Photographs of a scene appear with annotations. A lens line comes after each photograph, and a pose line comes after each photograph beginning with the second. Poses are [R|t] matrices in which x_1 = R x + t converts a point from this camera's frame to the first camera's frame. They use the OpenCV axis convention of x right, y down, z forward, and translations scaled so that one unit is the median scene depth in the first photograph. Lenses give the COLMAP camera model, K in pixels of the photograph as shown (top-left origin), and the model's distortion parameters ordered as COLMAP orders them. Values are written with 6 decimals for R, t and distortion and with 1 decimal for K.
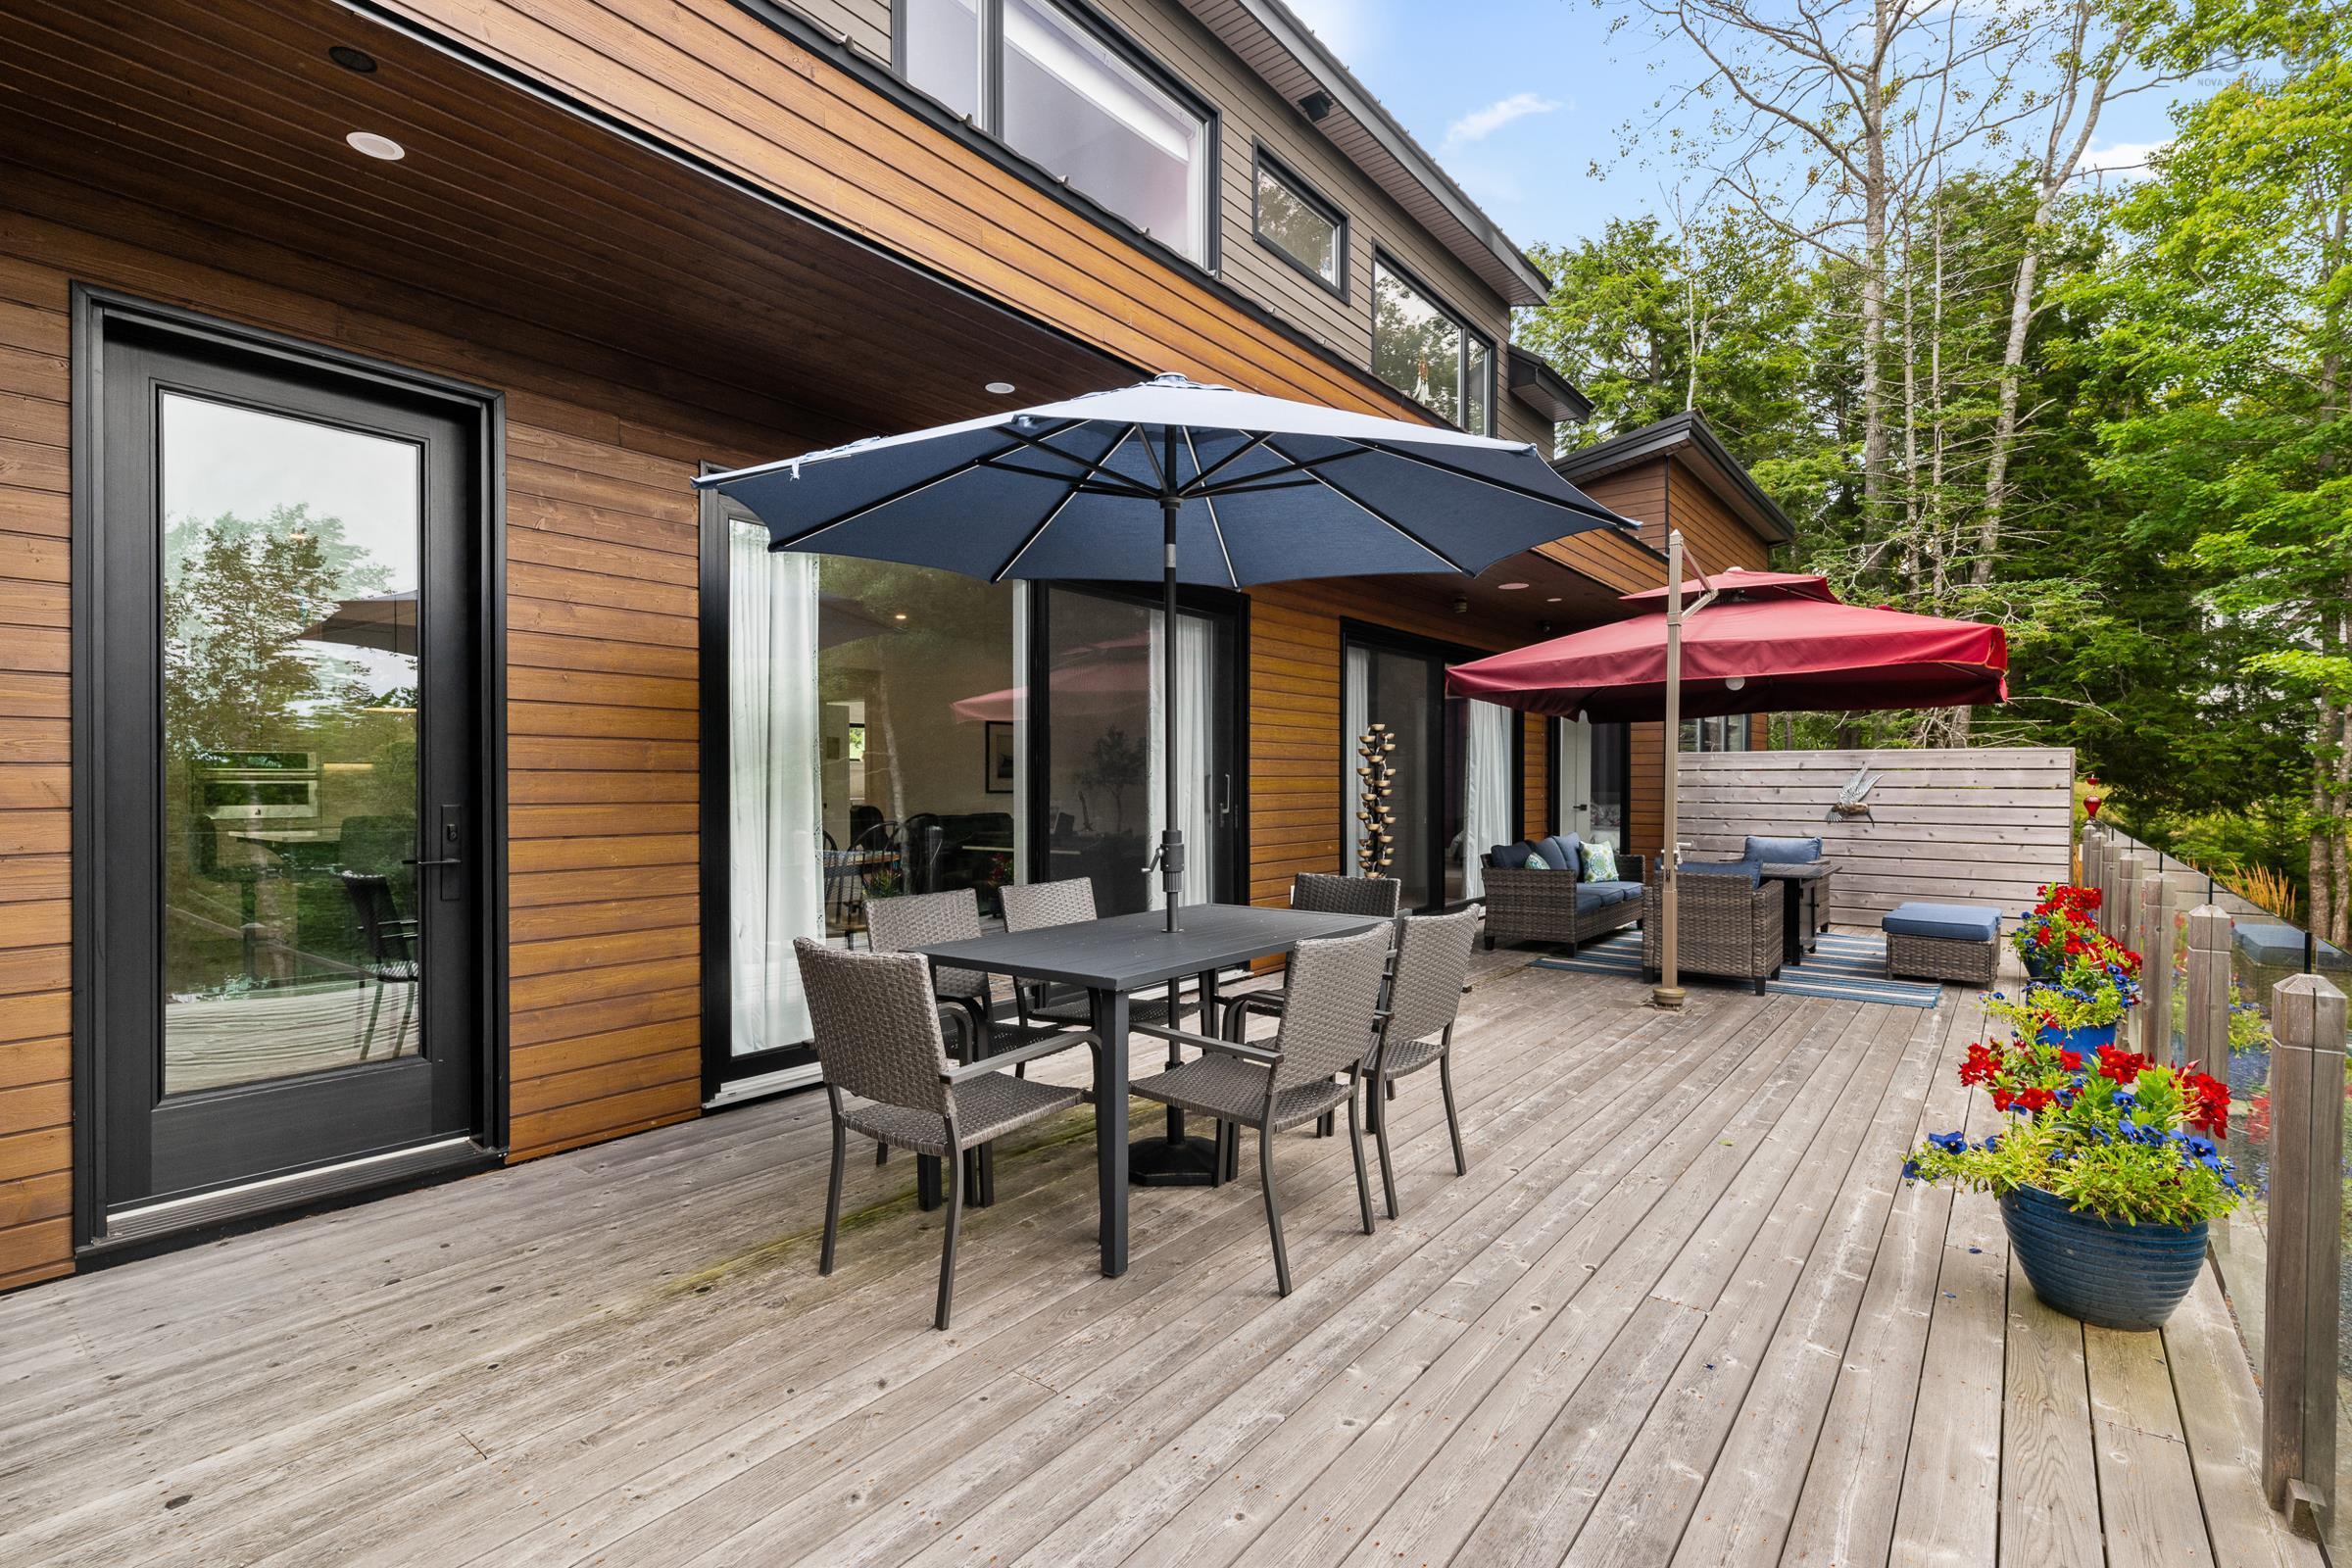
lens RADIAL K [[1097.8, 0, 1176.0], [0, 1097.8, 784.0], [0, 0, 1]] dist [-0.000001, -0.000010]
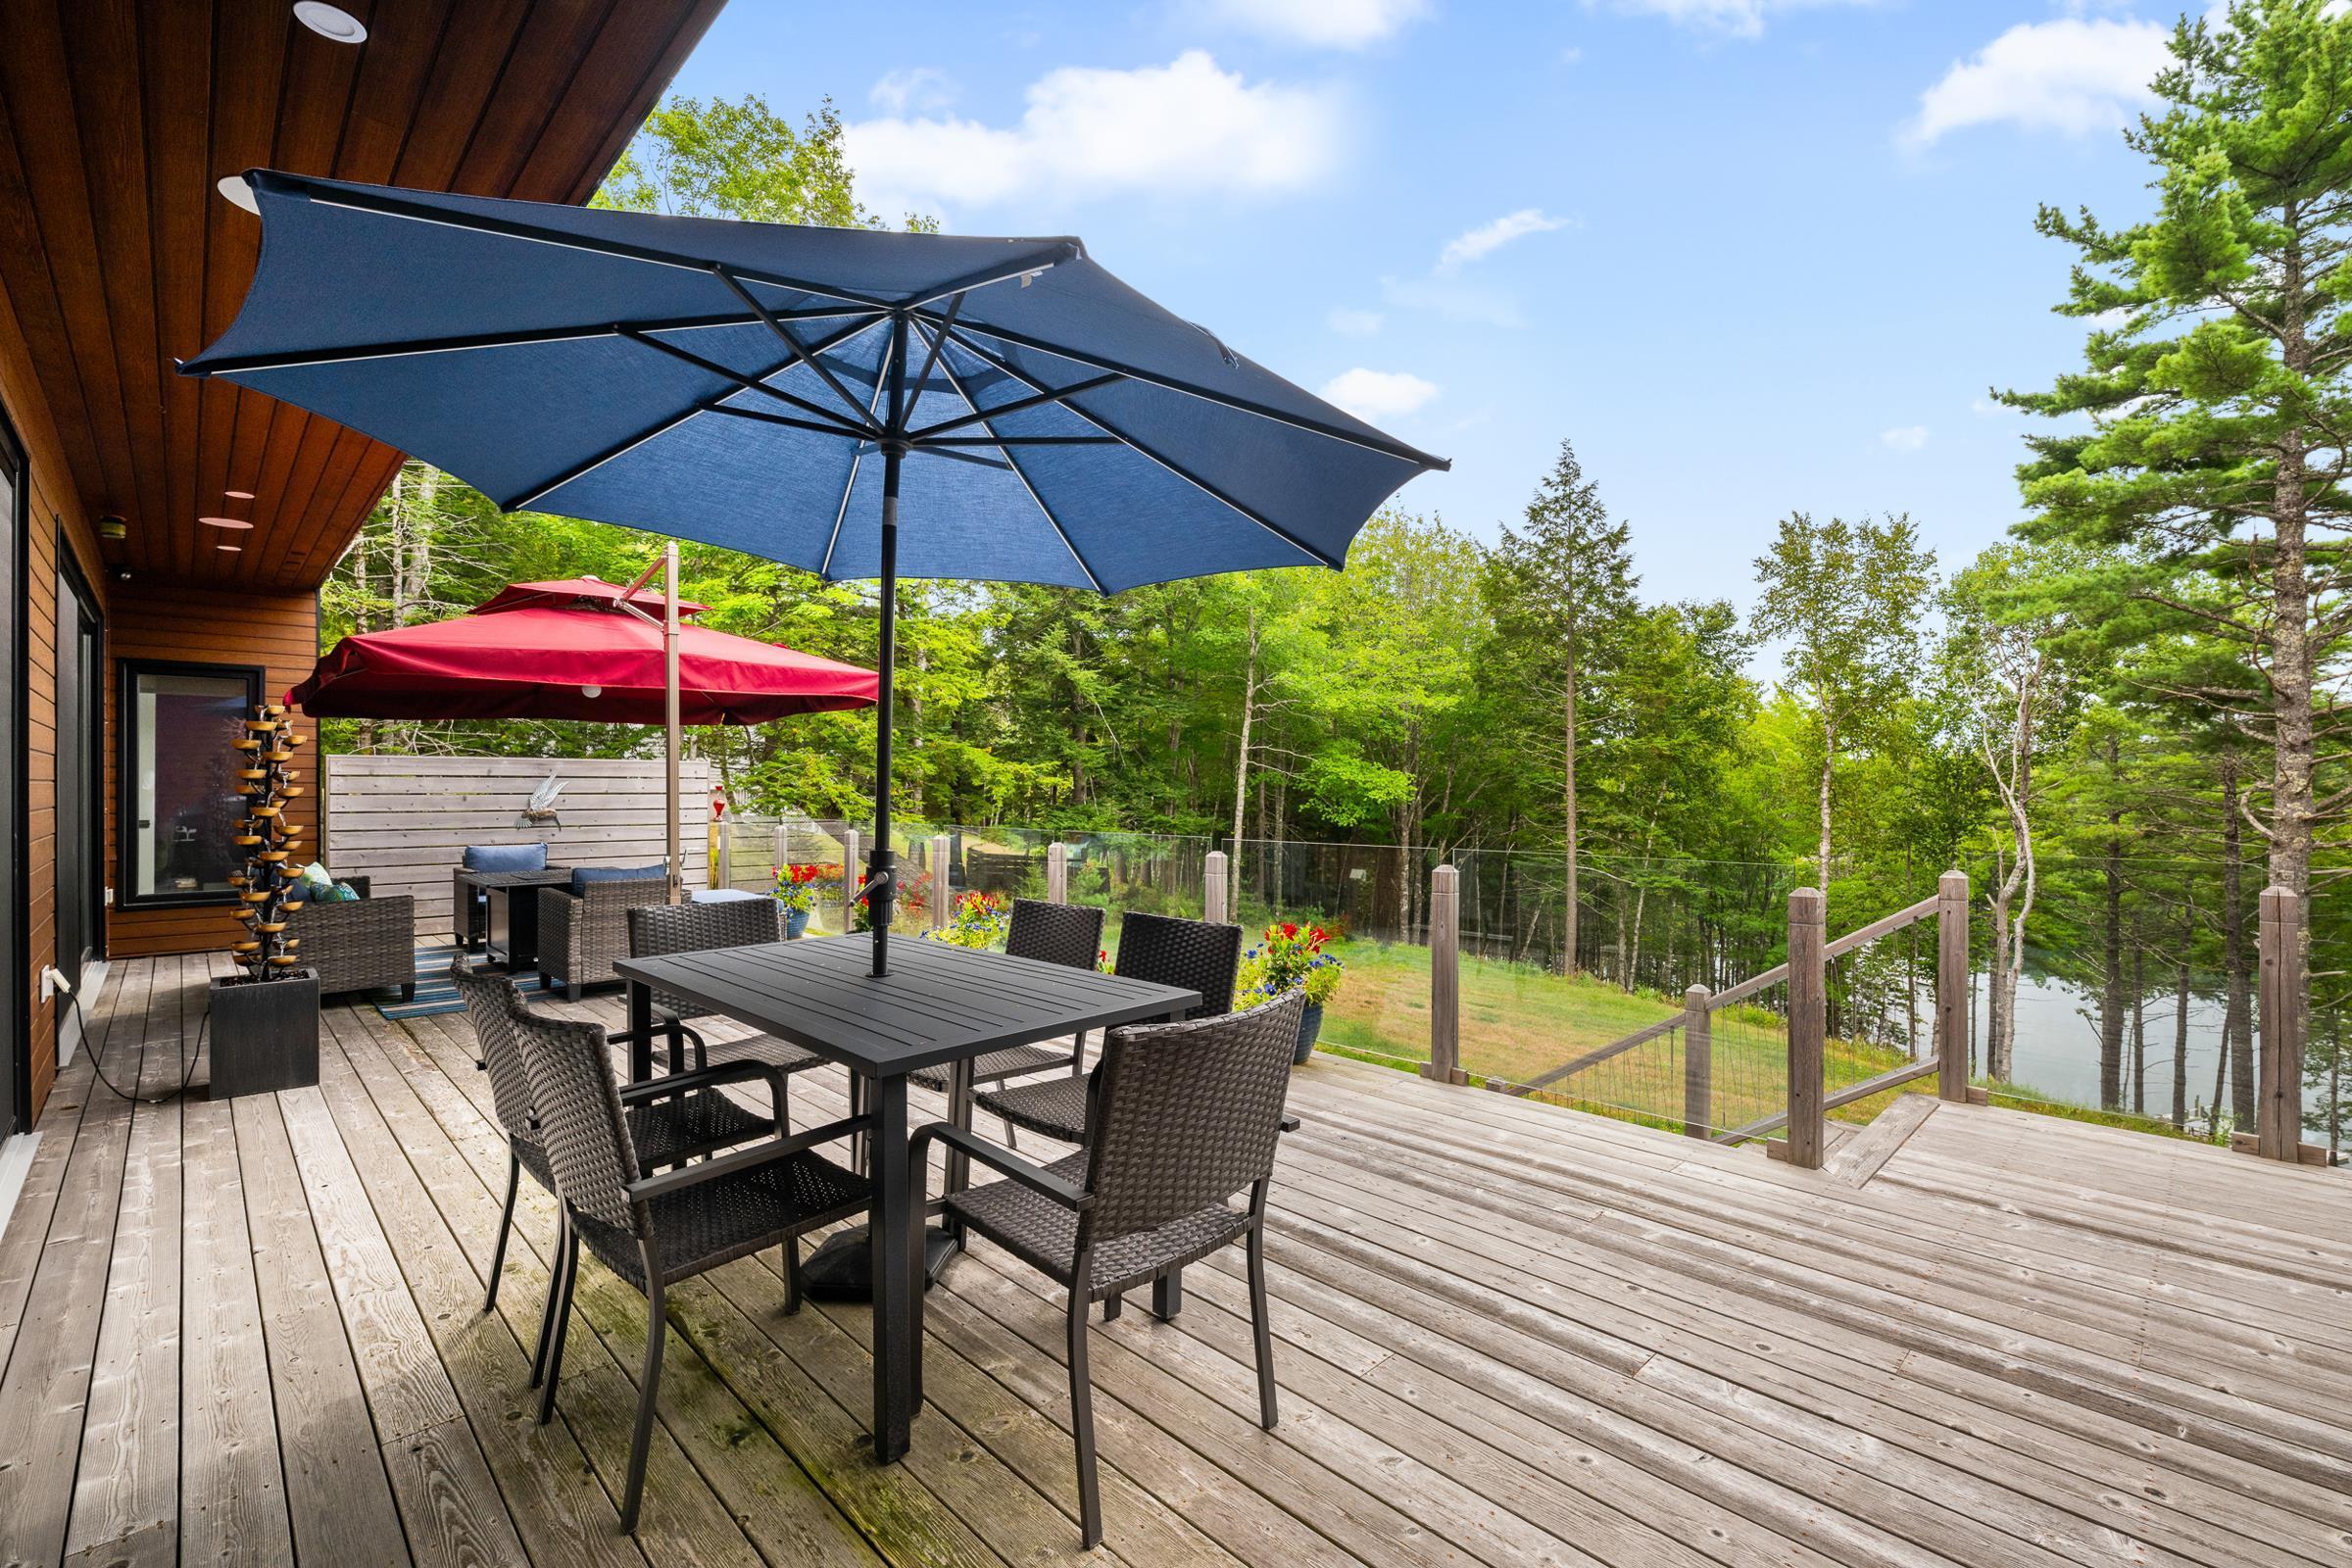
lens RADIAL K [[1031.5, 0, 1176.0], [0, 1031.5, 784.0], [0, 0, 1]] dist [0.000513, -0.000228]
pose [[0.145587, 0.003946, 0.989338, -0.272780], [0.002950, 0.999986, -0.004423, -0.000400], [-0.989341, 0.003563, 0.145574, 0.258862]]
